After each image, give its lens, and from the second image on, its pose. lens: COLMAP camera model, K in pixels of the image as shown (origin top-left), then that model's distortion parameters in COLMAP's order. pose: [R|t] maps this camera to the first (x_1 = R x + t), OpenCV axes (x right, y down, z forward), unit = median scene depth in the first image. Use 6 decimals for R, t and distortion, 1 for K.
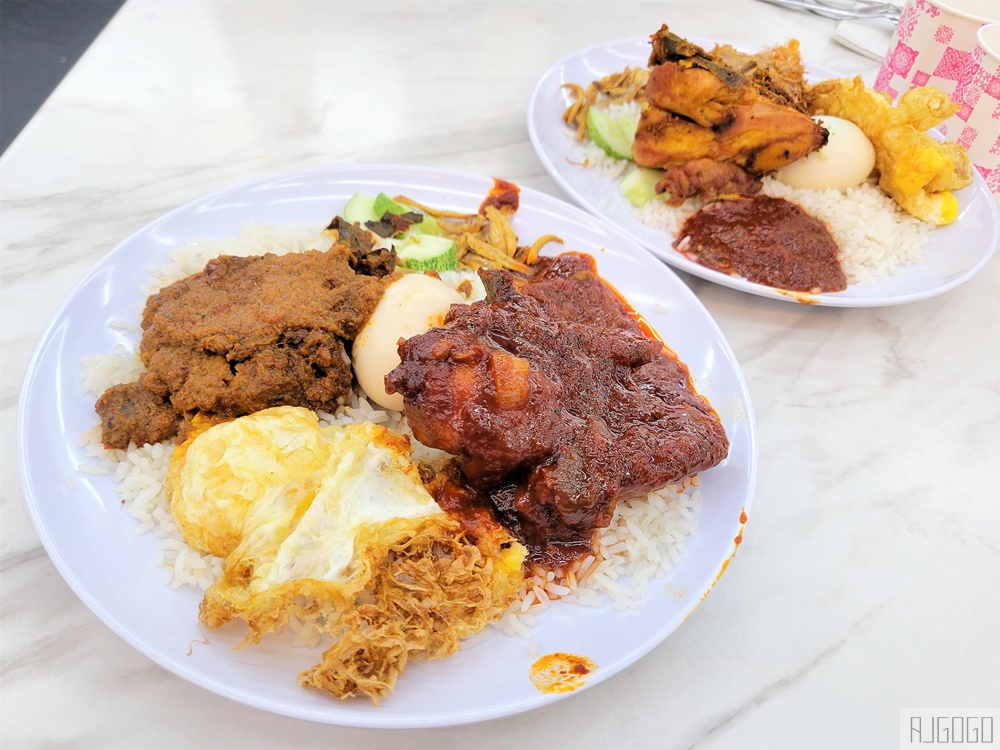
lens RADIAL K [[765.7, 0, 501.5], [0, 765.7, 375.7], [0, 0, 1]] dist [-0.030192, 0.002716]
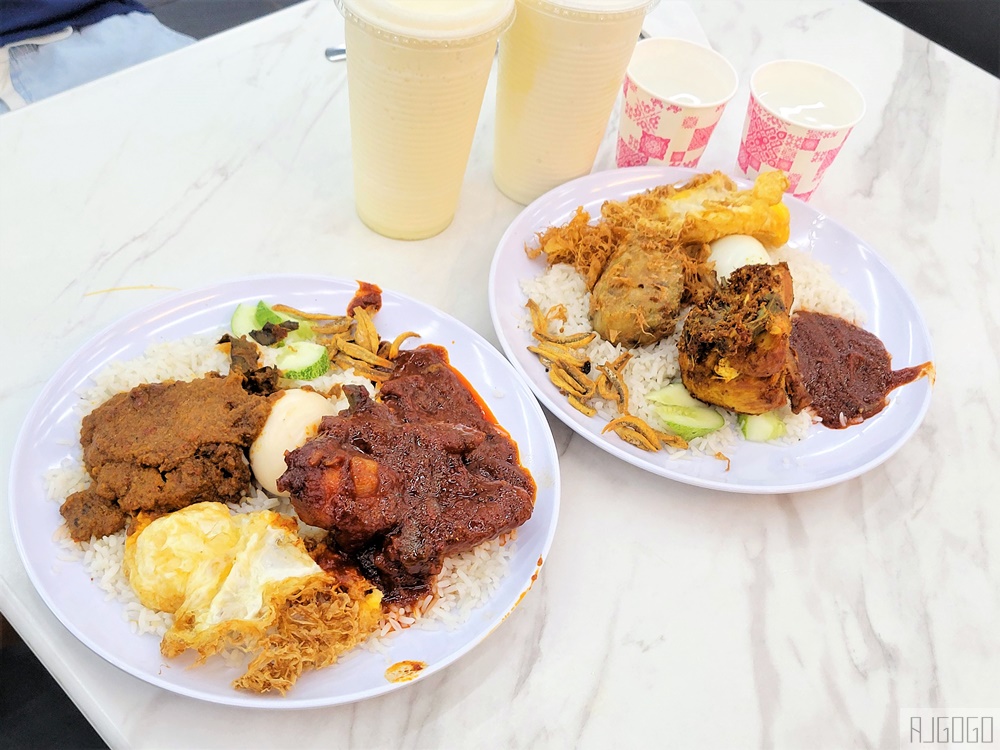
lens RADIAL K [[1098.1, 0, 499.1], [0, 1098.1, 374.7], [0, 0, 1]] dist [-0.021348, 0.000000]
pose [[0.996509, -0.055137, 0.062680, 0.139284], [0.055101, 0.998478, 0.002305, -0.169629], [-0.062712, 0.001157, 0.998031, -1.034798]]
